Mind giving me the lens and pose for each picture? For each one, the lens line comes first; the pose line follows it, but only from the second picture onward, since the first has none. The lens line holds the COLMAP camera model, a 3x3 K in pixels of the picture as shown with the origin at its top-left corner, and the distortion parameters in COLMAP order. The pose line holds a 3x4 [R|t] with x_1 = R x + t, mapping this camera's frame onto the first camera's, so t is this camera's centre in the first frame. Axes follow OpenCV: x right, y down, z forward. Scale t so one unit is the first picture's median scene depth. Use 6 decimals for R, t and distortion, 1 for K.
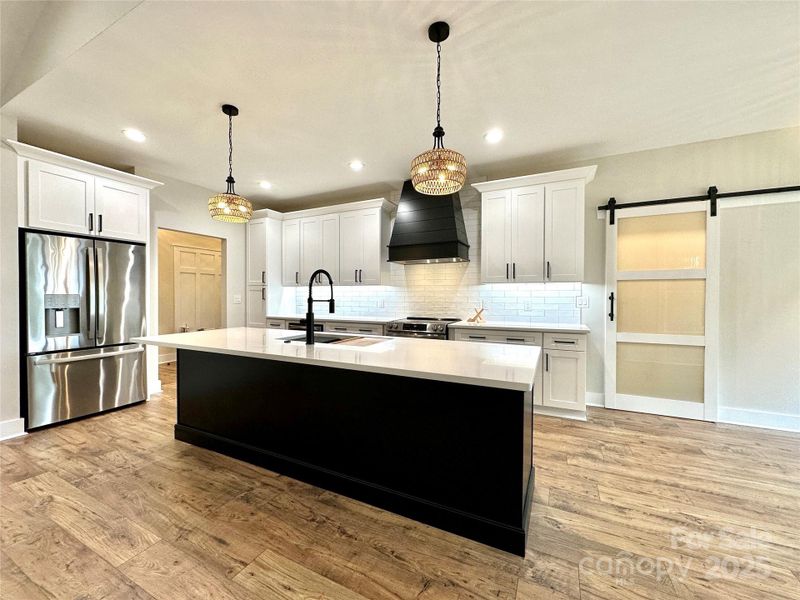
lens RADIAL K [[318.1, 0, 400.0], [0, 318.1, 300.0], [0, 0, 1]] dist [-0.002842, 0.000043]
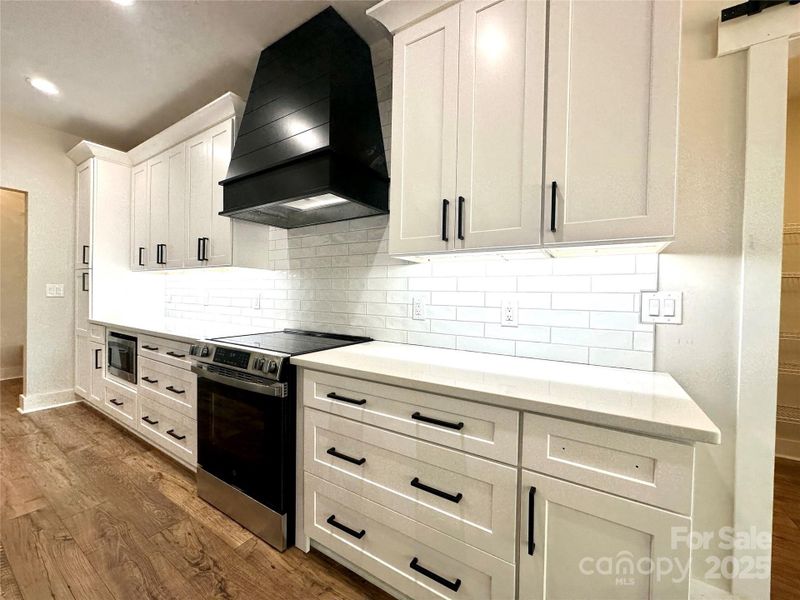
lens RADIAL K [[318.1, 0, 400.0], [0, 318.1, 300.0], [0, 0, 1]] dist [-0.002842, 0.000043]
pose [[0.993862, 0.020599, -0.108695, 0.390065], [-0.020740, 0.999785, -0.000165, 0.005022], [0.108668, 0.002419, 0.994075, 0.741571]]
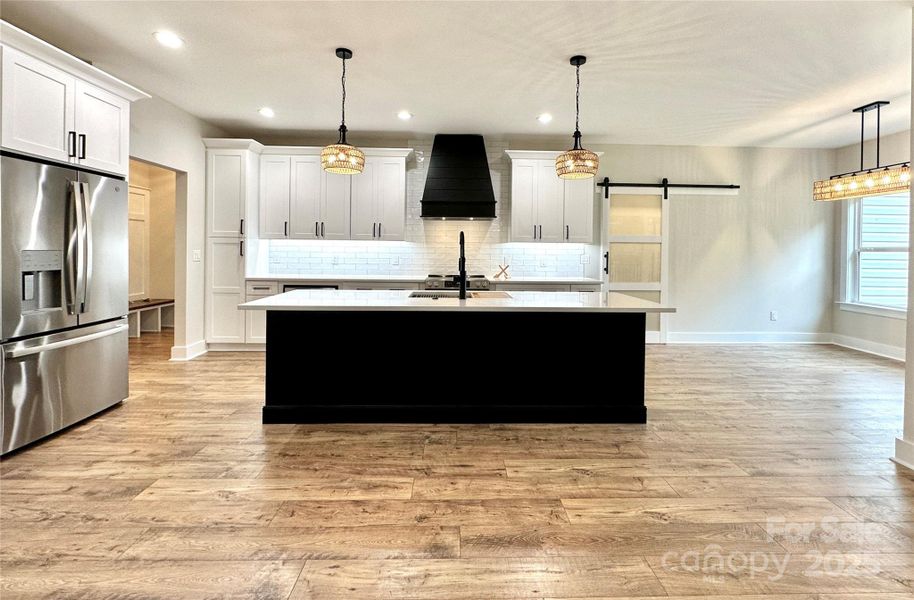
lens RADIAL K [[397.1, 0, 463.8], [0, 397.1, 252.4], [0, 0, 1]] dist [-0.002258, -0.000068]
pose [[0.884823, 0.005790, 0.465892, -0.648656], [-0.004358, 0.999982, -0.004150, -0.012949], [-0.465907, 0.001642, 0.884832, -0.157316]]
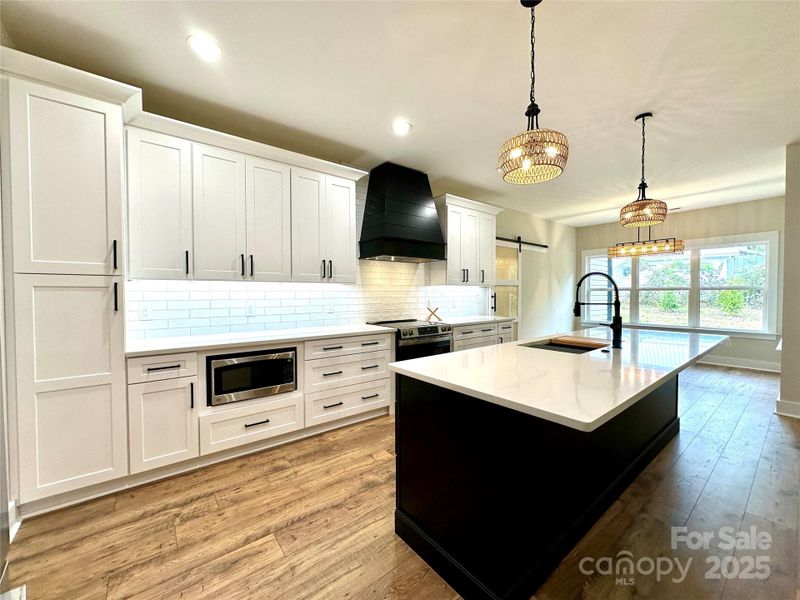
lens RADIAL K [[318.1, 0, 400.0], [0, 318.1, 300.0], [0, 0, 1]] dist [-0.002842, 0.000043]
pose [[0.434495, -0.022753, 0.900387, -1.021124], [0.015506, 0.999722, 0.017781, -0.027313], [-0.900541, 0.006235, 0.434726, 0.826429]]
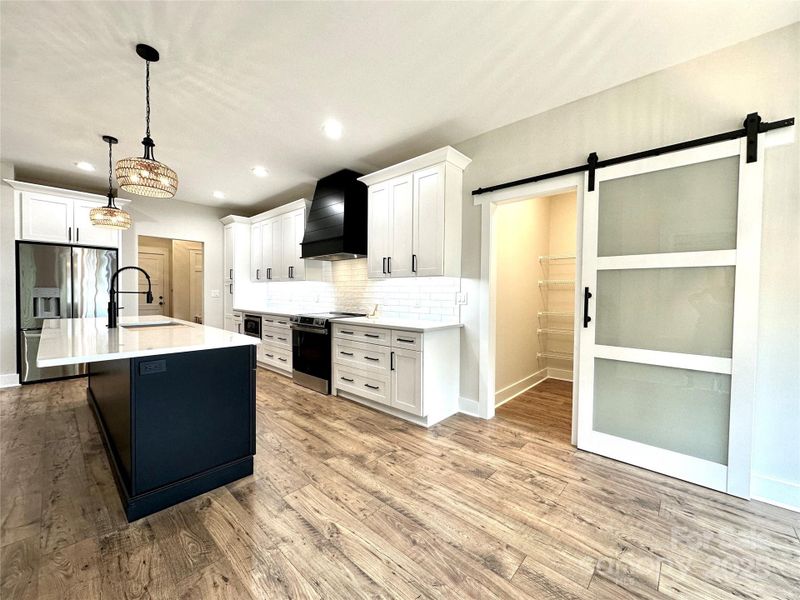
lens RADIAL K [[318.1, 0, 400.0], [0, 318.1, 300.0], [0, 0, 1]] dist [-0.002842, 0.000043]
pose [[0.960501, 0.014375, -0.277903, 0.778970], [-0.012135, 0.999879, 0.009778, 0.004619], [0.278010, -0.006020, 0.960559, 0.099516]]
